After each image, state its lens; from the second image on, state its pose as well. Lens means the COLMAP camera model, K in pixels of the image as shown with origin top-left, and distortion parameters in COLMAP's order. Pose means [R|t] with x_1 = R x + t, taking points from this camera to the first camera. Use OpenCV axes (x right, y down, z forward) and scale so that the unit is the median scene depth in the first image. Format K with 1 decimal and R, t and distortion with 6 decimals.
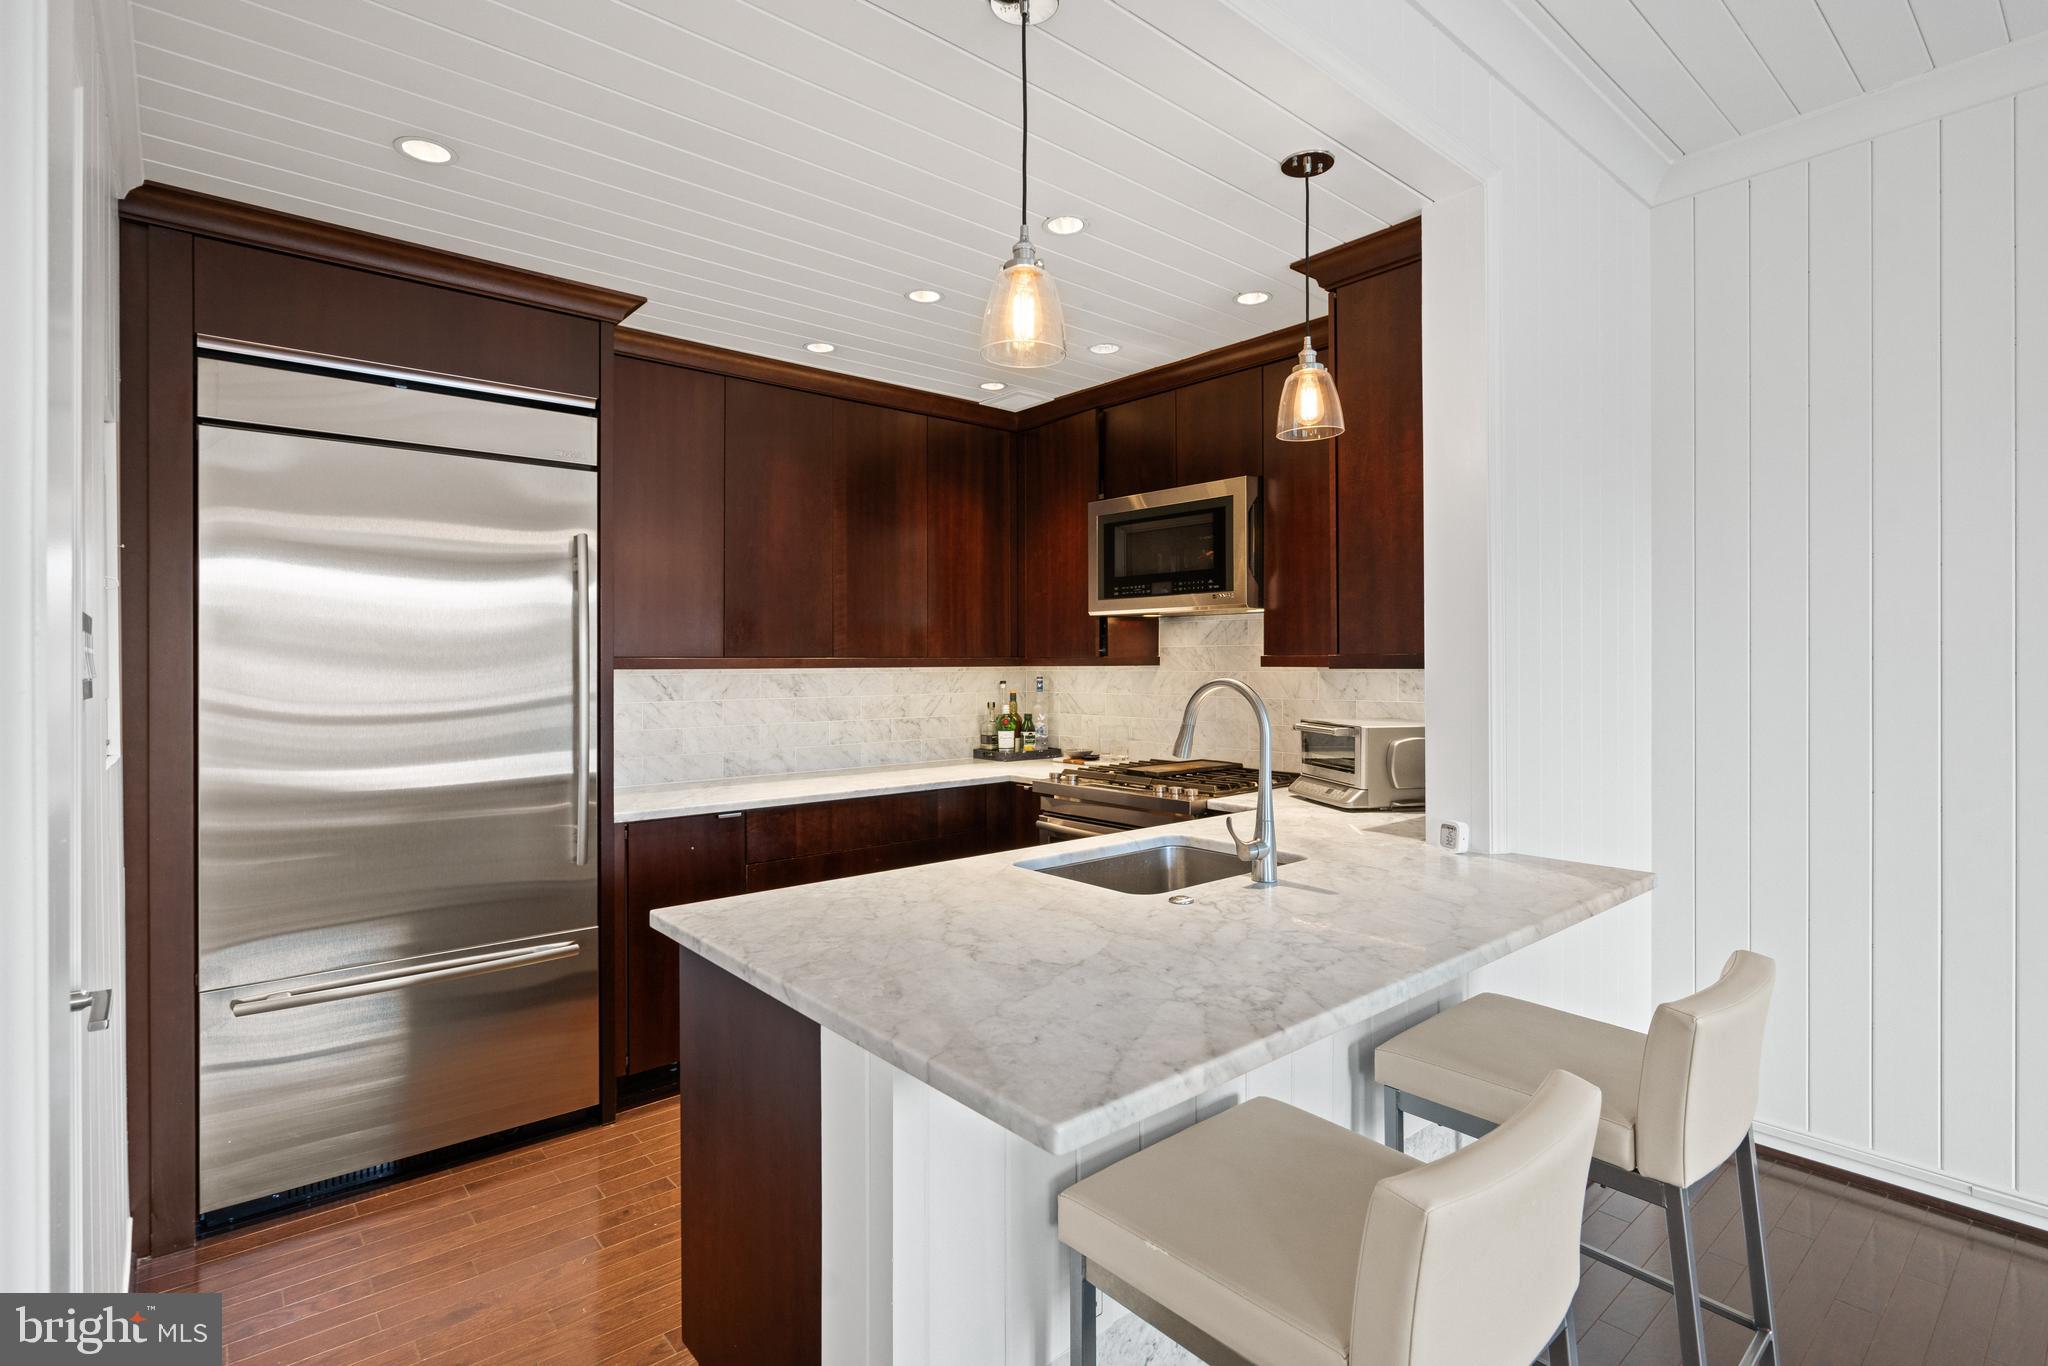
lens RADIAL K [[934.4, 0, 1023.5], [0, 934.4, 672.7], [0, 0, 1]] dist [-0.005822, 0.003232]
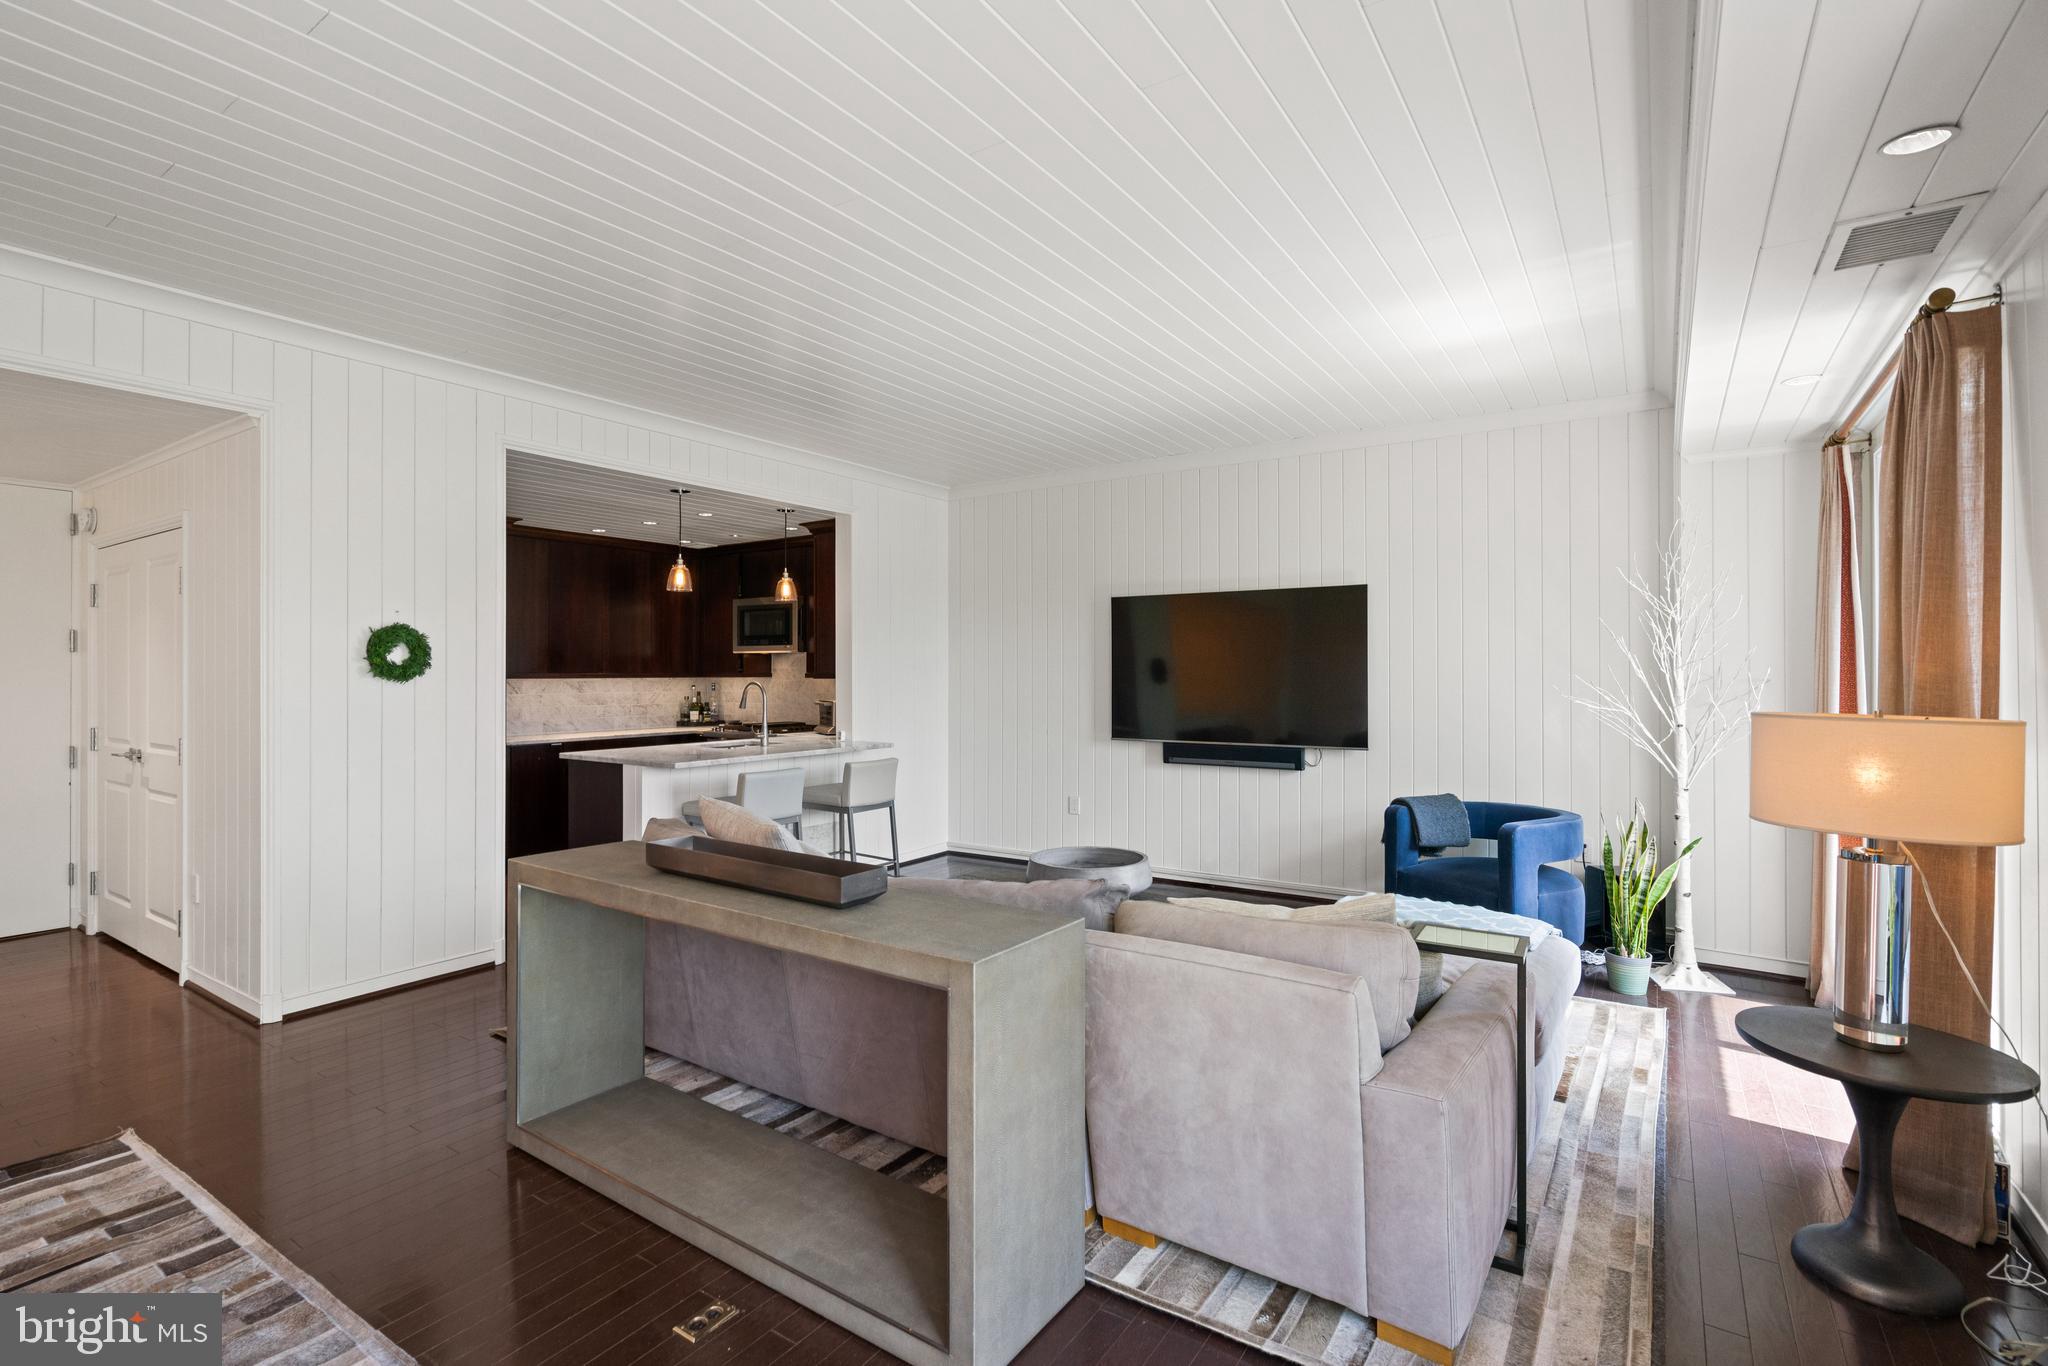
lens RADIAL K [[934.4, 0, 1015.4], [0, 934.4, 684.2], [0, 0, 1]] dist [-0.005822, 0.003232]
pose [[0.964919, -0.000227, 0.262548, 0.126487], [-0.000027, 1.000000, 0.000964, 0.005230], [-0.262548, -0.000937, 0.964919, -1.138933]]
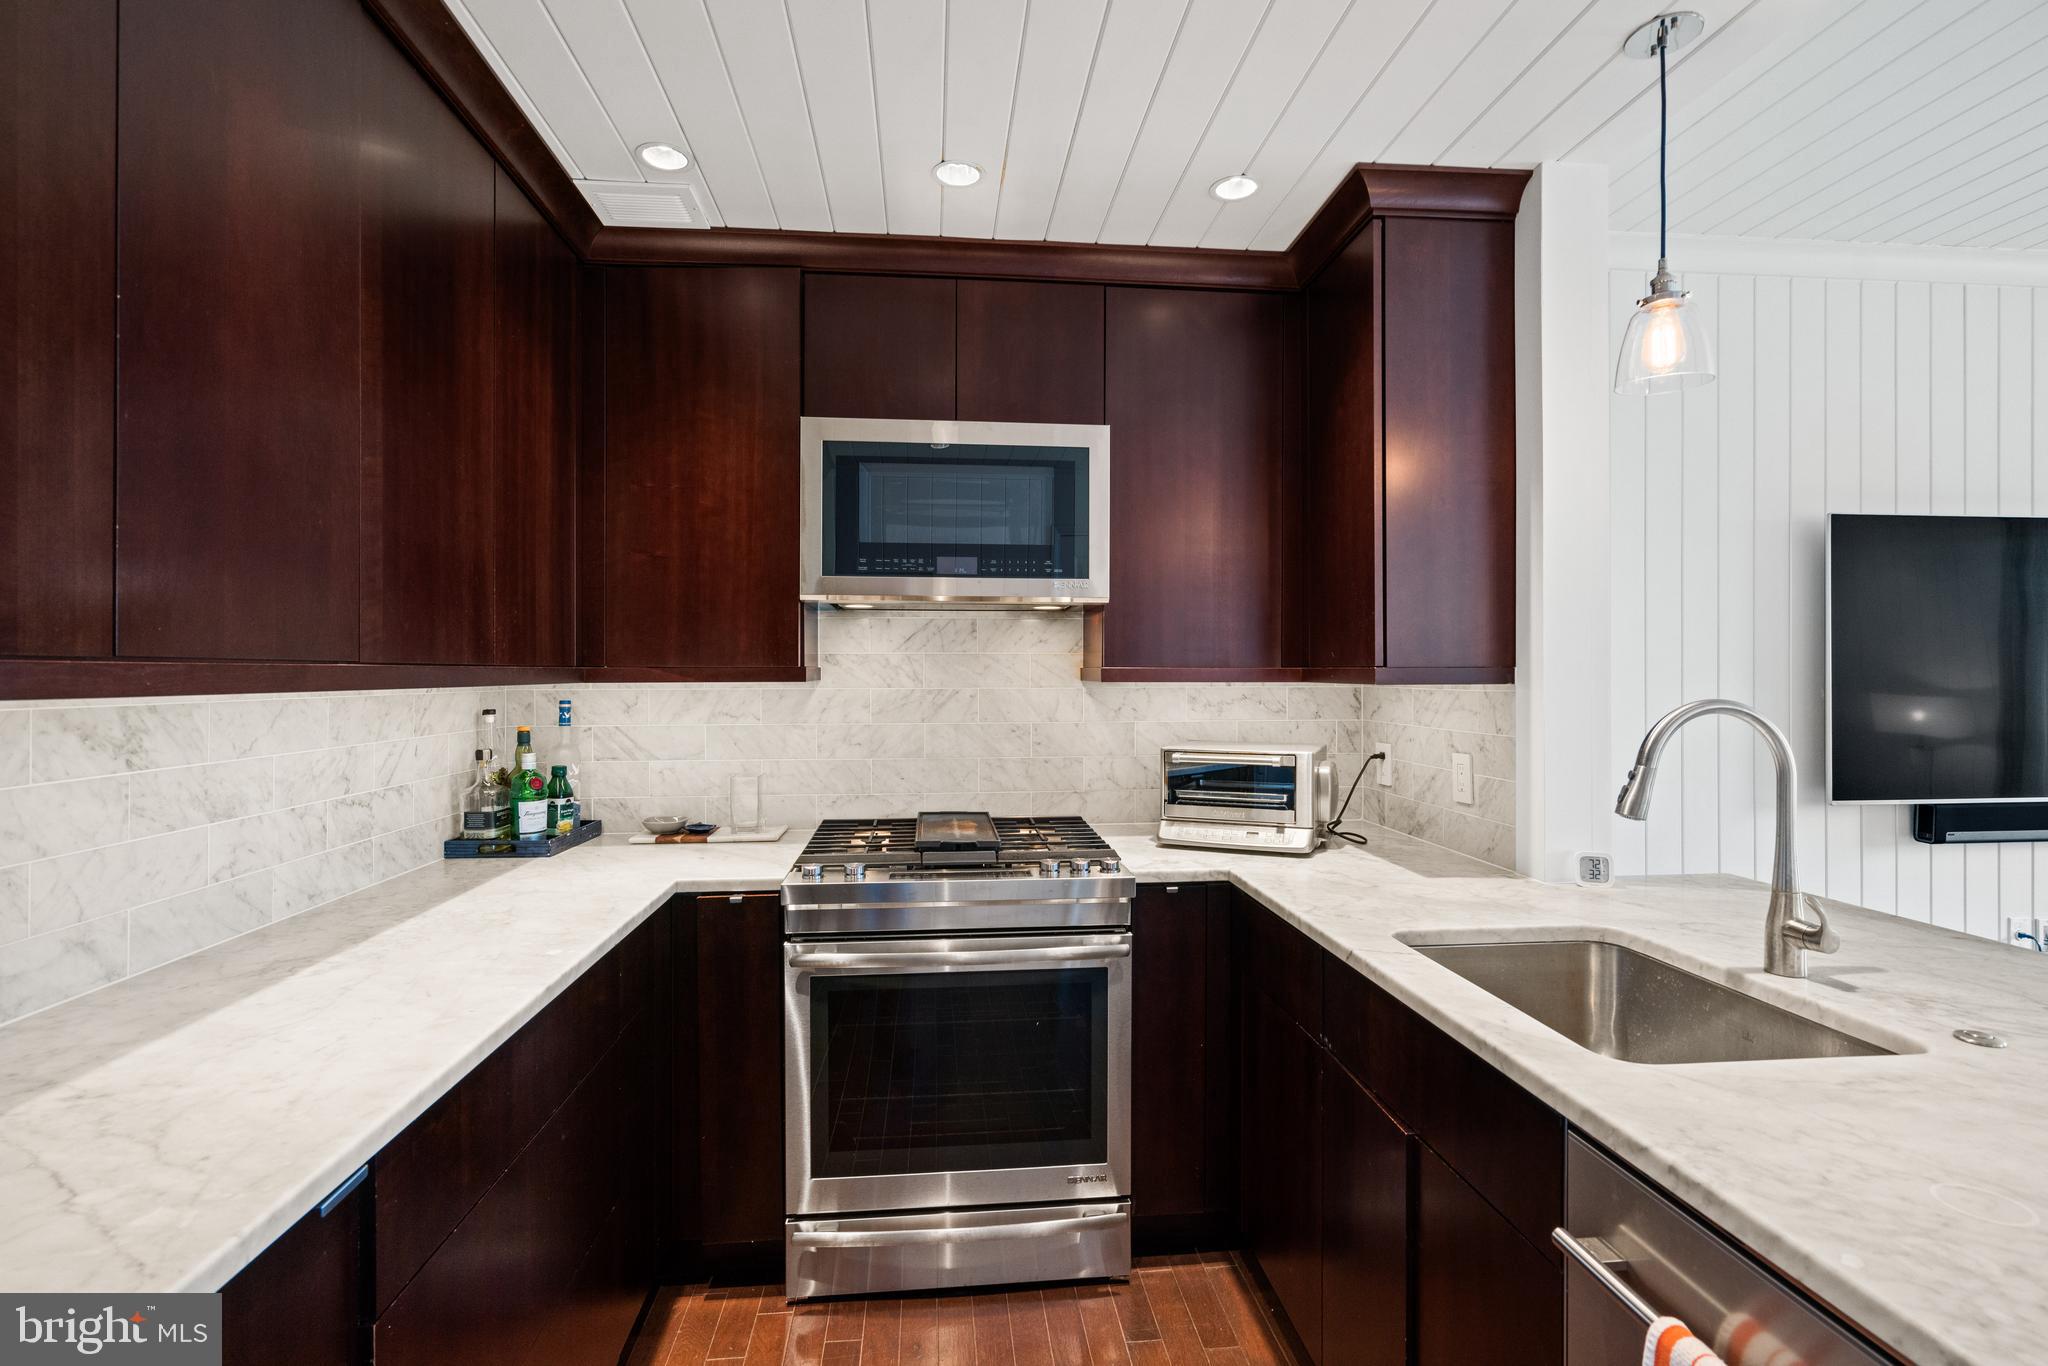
lens RADIAL K [[934.4, 0, 1040.5], [0, 934.4, 684.6], [0, 0, 1]] dist [-0.005822, 0.003232]
pose [[0.588794, -0.007333, 0.808250, -0.312702], [0.008668, 0.999959, 0.002757, -0.005151], [-0.808237, 0.005383, 0.588833, 0.474882]]
